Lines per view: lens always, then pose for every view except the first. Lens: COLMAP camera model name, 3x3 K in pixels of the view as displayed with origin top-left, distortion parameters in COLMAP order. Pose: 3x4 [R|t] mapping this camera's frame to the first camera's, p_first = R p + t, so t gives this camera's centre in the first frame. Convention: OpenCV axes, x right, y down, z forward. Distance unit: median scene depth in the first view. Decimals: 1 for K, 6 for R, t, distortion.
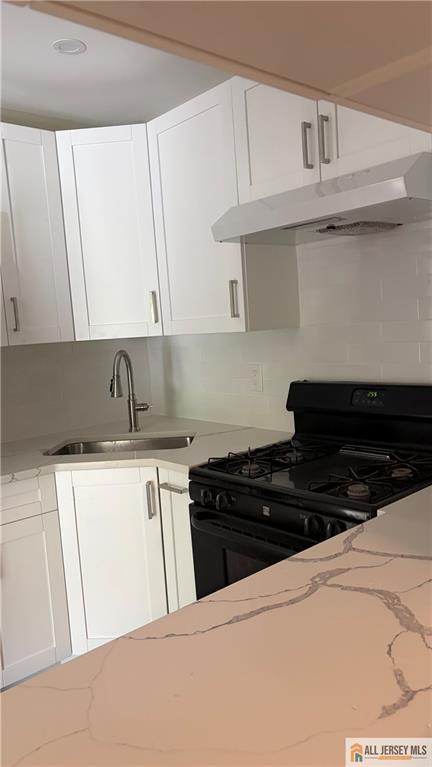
lens RADIAL K [[576.1, 0, 216.0], [0, 576.1, 383.5], [0, 0, 1]] dist [0.080020, -0.142687]
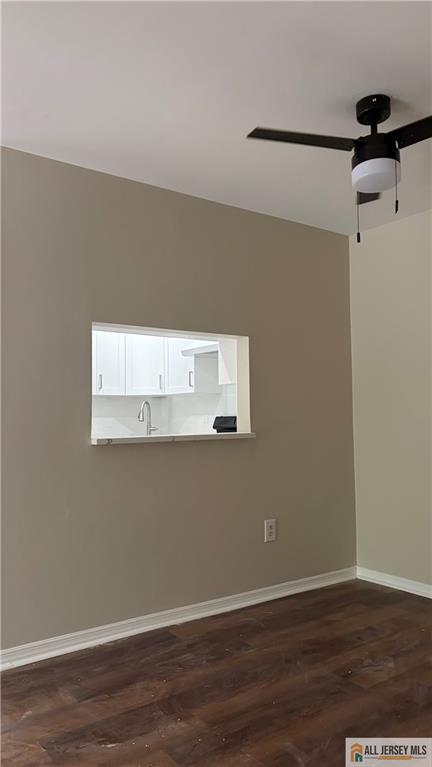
lens RADIAL K [[576.1, 0, 216.0], [0, 576.1, 383.5], [0, 0, 1]] dist [0.080020, -0.142687]
pose [[0.993005, 0.042999, -0.109962, 0.398428], [-0.060773, 0.984623, -0.163782, 0.257067], [0.101229, 0.169319, 0.980349, -1.325508]]
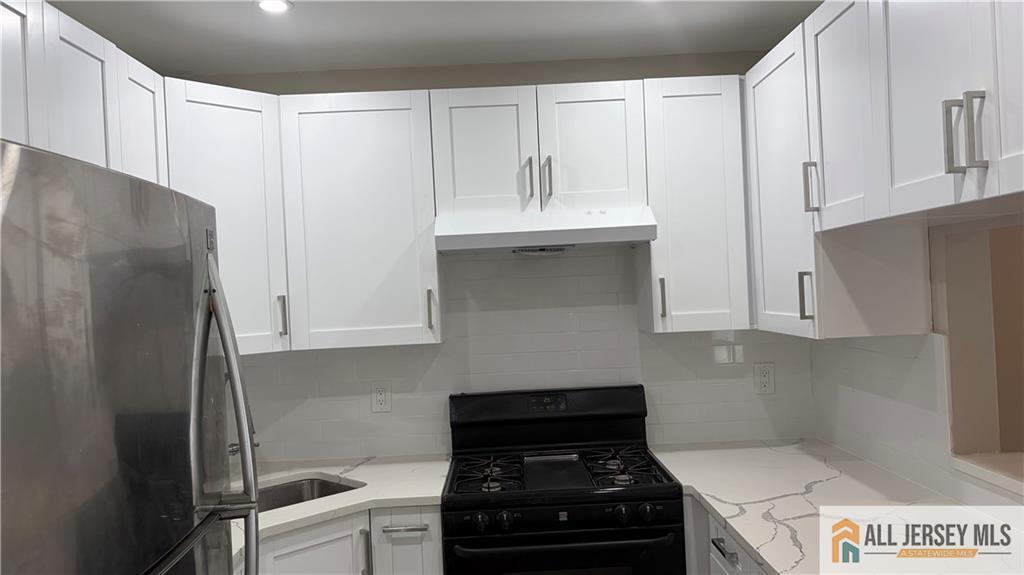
lens RADIAL K [[769.1, 0, 512.0], [0, 769.1, 287.5], [0, 0, 1]] dist [0.080020, -0.142687]
pose [[0.665393, 0.038685, 0.745490, -0.795315], [0.083081, 0.988614, -0.125456, -0.012726], [-0.741855, 0.145413, 0.654603, 0.085823]]
